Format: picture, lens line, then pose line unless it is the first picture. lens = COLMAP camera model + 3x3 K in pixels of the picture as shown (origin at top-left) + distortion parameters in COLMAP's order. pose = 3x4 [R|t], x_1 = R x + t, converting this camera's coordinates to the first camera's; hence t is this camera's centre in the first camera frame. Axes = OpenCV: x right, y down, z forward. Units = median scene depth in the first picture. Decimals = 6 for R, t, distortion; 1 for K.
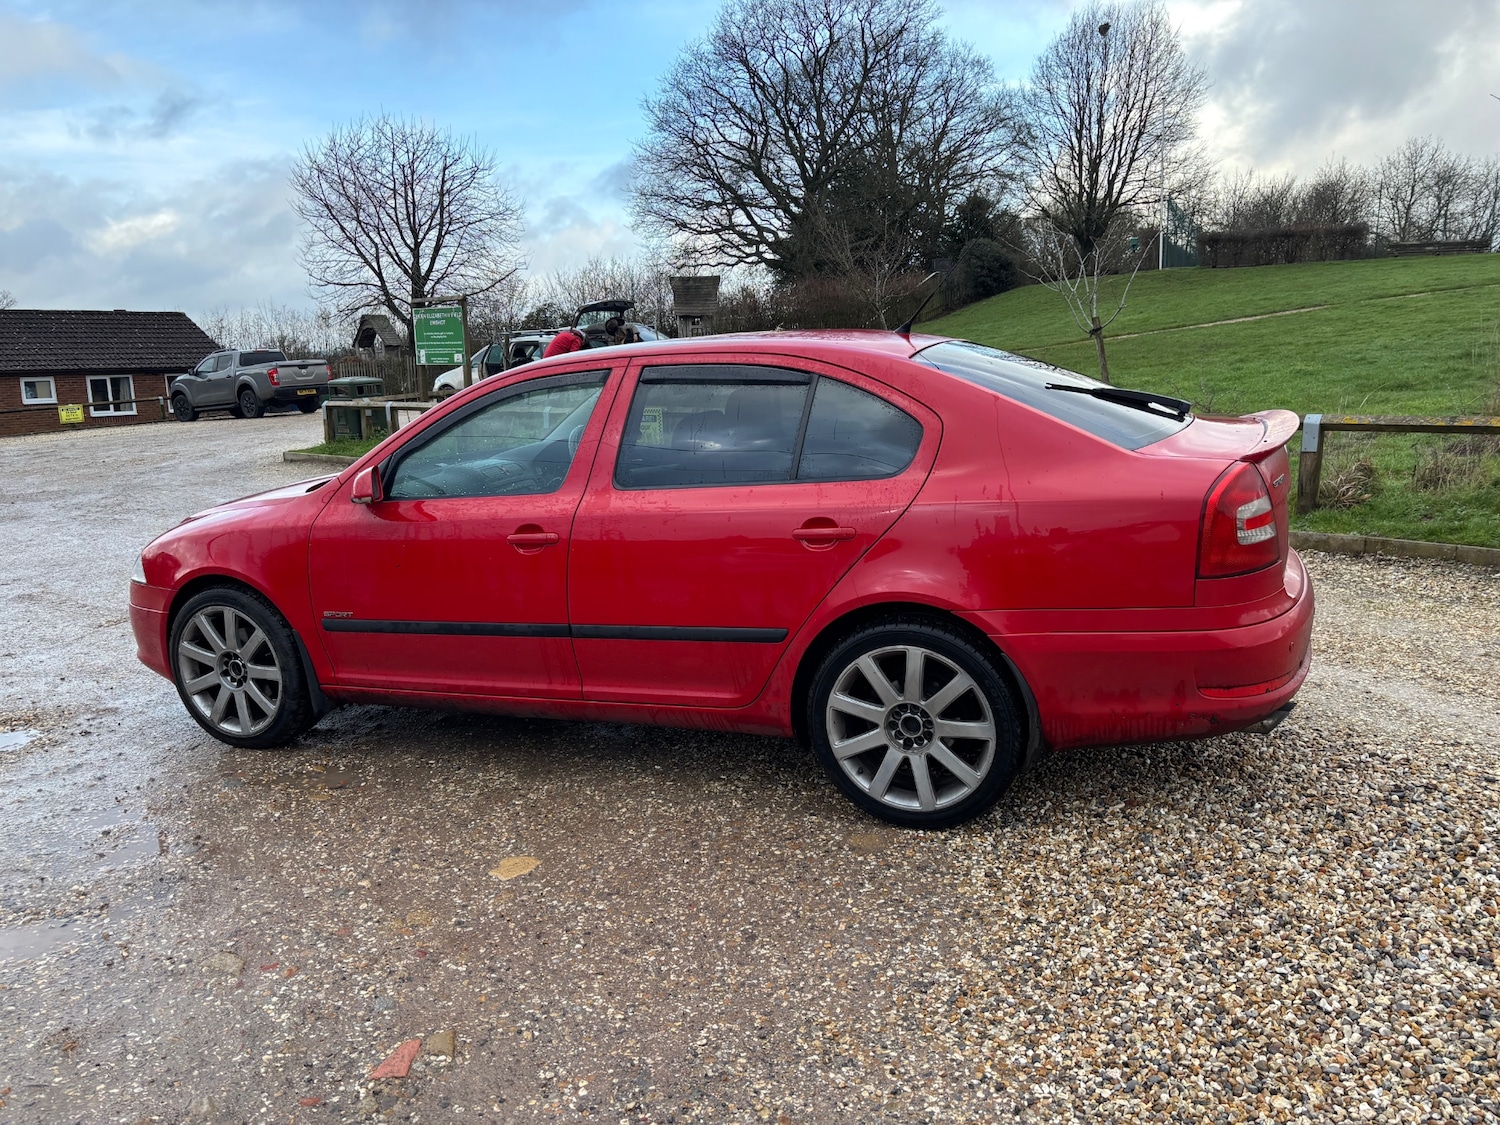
lens RADIAL K [[1134.6, 0, 744.3], [0, 1134.6, 554.0], [0, 0, 1]] dist [0.036369, -0.034715]
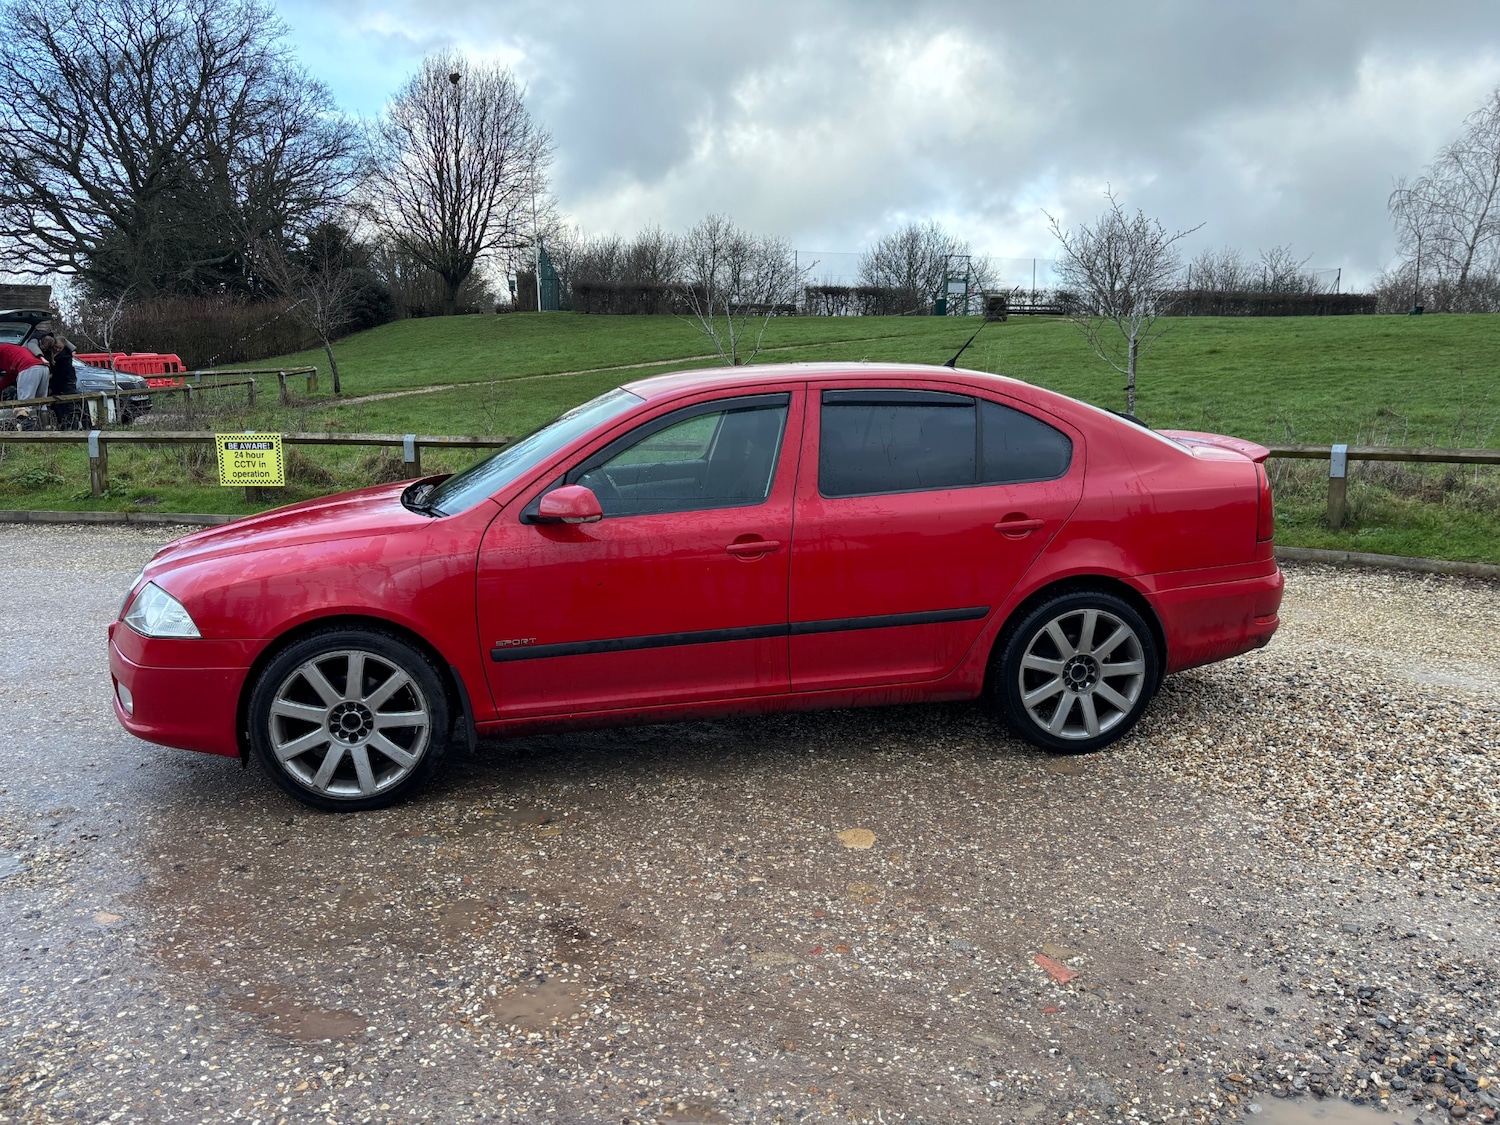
lens RADIAL K [[1134.6, 0, 744.3], [0, 1134.6, 554.0], [0, 0, 1]] dist [0.036369, -0.034715]
pose [[0.838919, -0.056493, 0.541316, -0.182471], [0.072551, 0.997330, -0.008353, 0.000275], [-0.539399, 0.046280, 0.840778, 0.025096]]
